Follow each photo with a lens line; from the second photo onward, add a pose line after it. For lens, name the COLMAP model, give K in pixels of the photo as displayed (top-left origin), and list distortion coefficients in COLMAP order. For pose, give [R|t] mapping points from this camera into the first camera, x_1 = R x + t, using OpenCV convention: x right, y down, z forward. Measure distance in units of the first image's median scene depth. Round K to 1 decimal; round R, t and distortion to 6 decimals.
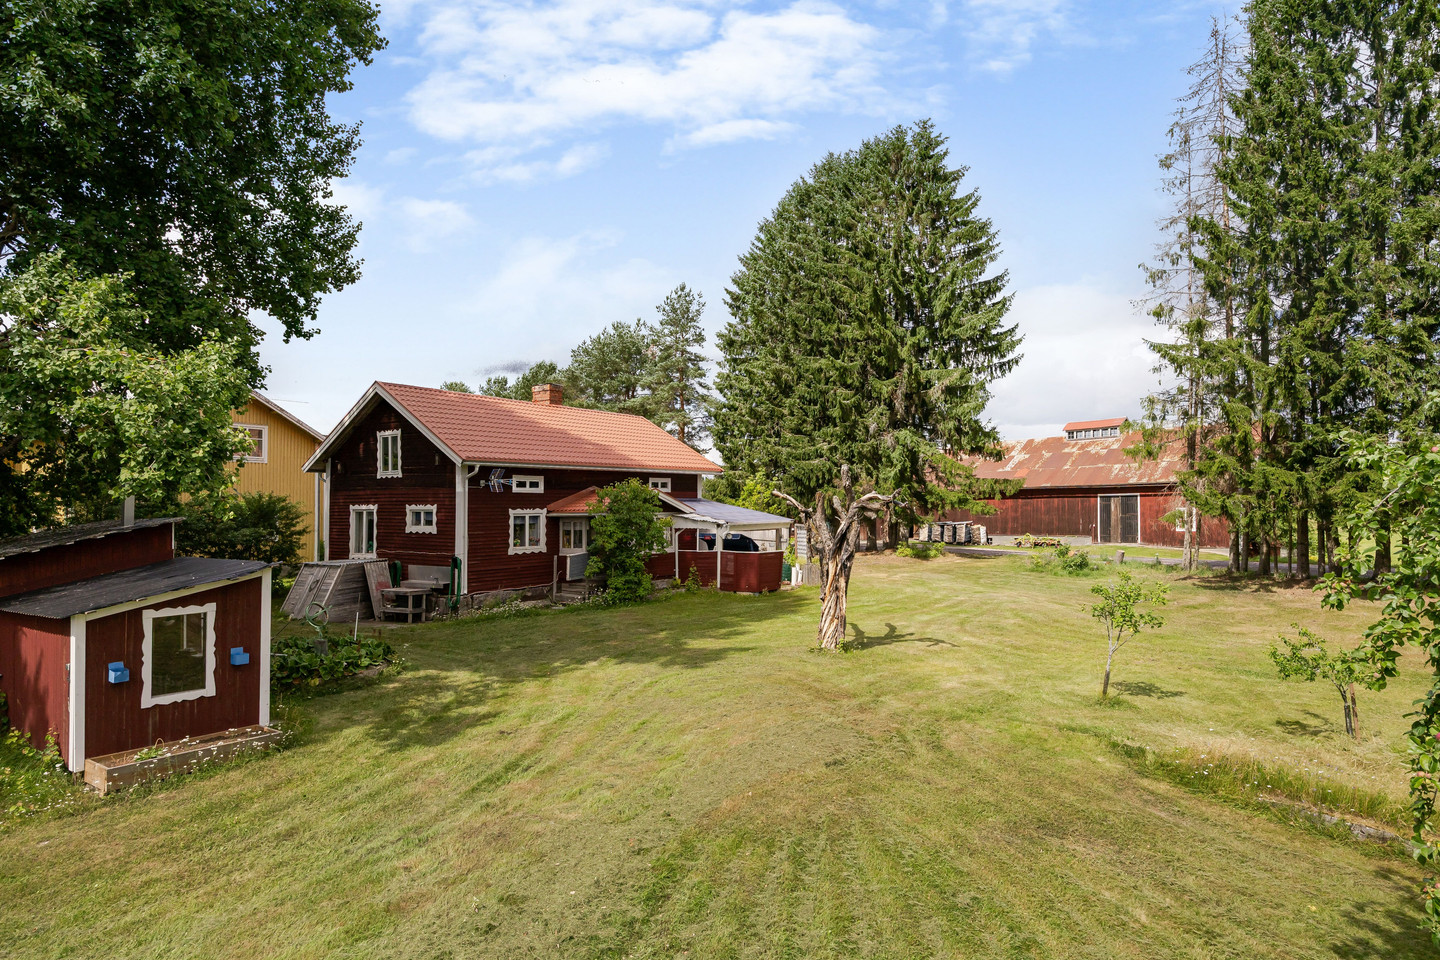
lens RADIAL K [[909.8, 0, 718.6], [0, 909.8, 475.2], [0, 0, 1]] dist [-0.003198, 0.000012]
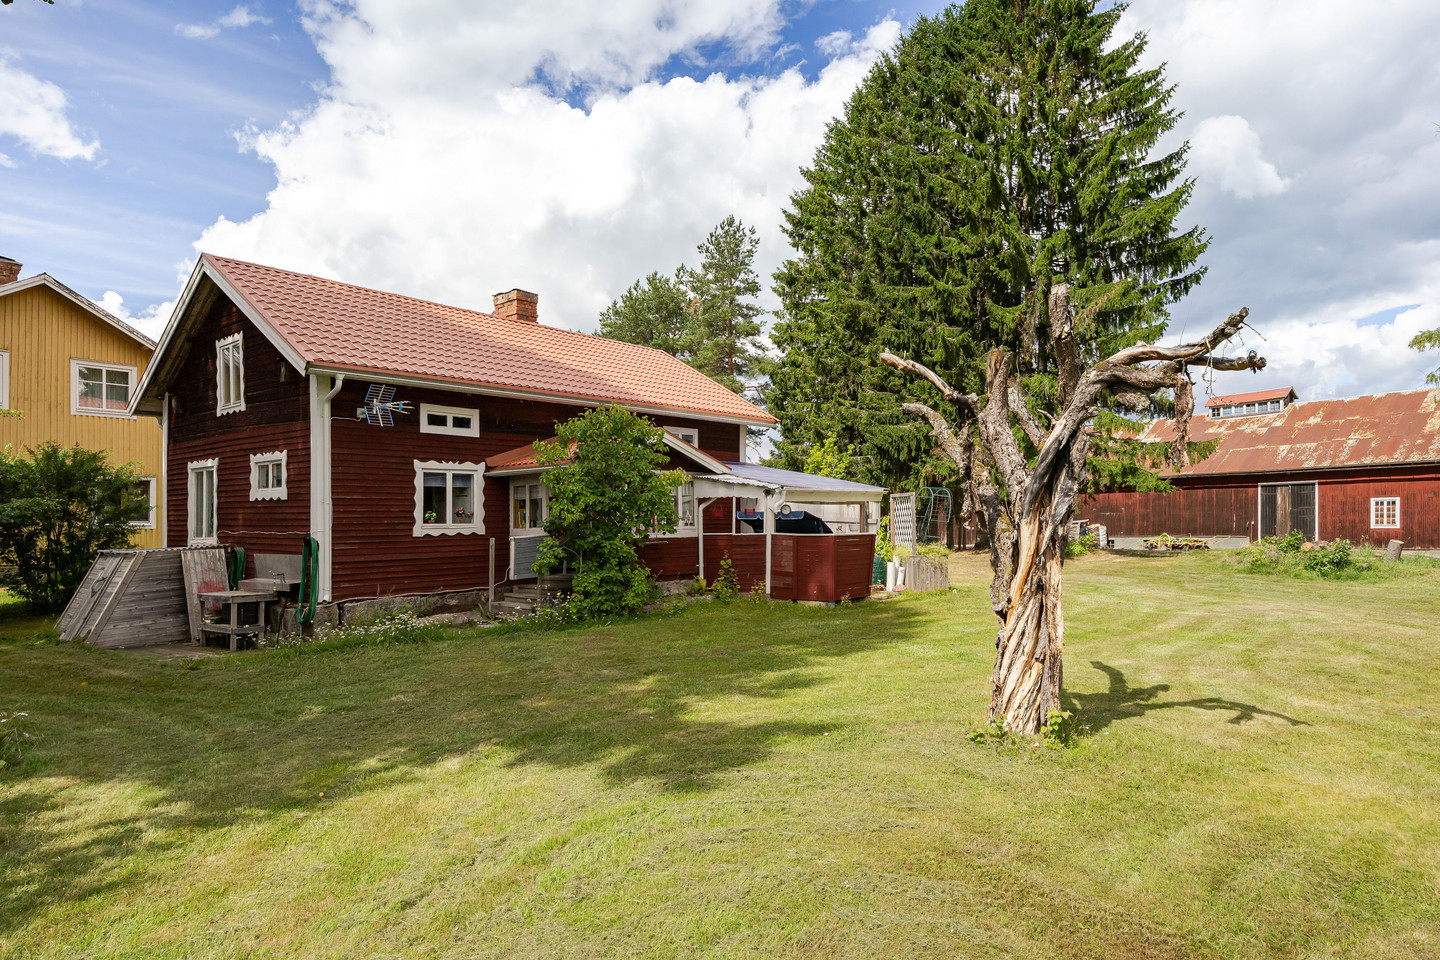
lens RADIAL K [[909.8, 0, 717.1], [0, 909.8, 493.0], [0, 0, 1]] dist [-0.003198, 0.000012]
pose [[0.997354, -0.004288, -0.072565, 0.008961], [0.004579, 0.999982, 0.003845, 0.047200], [0.072547, -0.004167, 0.997356, 0.344262]]
